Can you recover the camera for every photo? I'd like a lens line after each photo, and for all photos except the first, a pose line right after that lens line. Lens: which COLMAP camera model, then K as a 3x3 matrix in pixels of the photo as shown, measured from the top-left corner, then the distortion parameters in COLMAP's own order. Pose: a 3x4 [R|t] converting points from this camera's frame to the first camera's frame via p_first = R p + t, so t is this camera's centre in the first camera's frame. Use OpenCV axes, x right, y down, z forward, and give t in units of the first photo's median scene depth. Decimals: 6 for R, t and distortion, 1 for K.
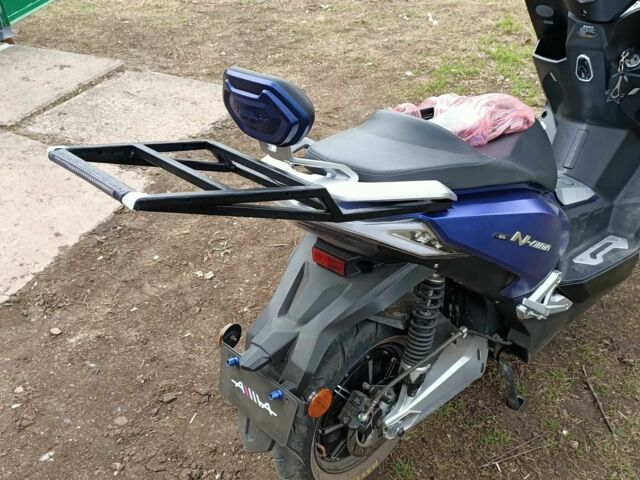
lens RADIAL K [[645.1, 0, 320.0], [0, 645.1, 240.0], [0, 0, 1]] dist [0.056023, -0.003436]
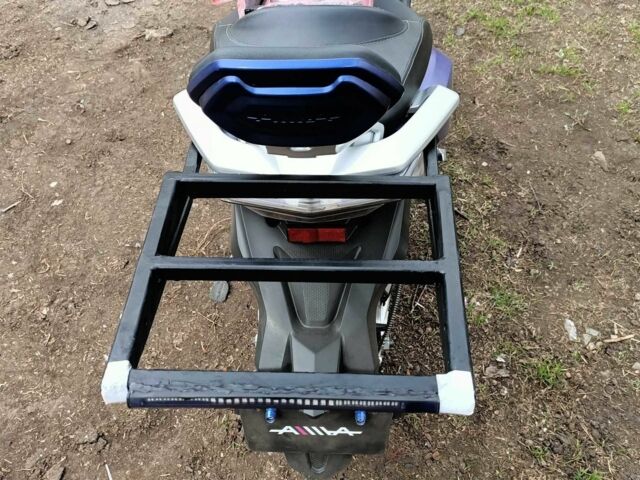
lens RADIAL K [[645.1, 0, 320.0], [0, 645.1, 240.0], [0, 0, 1]] dist [0.056023, -0.003436]
pose [[0.715288, -0.518789, 0.468211, -0.338823], [0.348841, 0.845615, 0.404035, -0.263109], [-0.605535, -0.125670, 0.785834, 0.400159]]
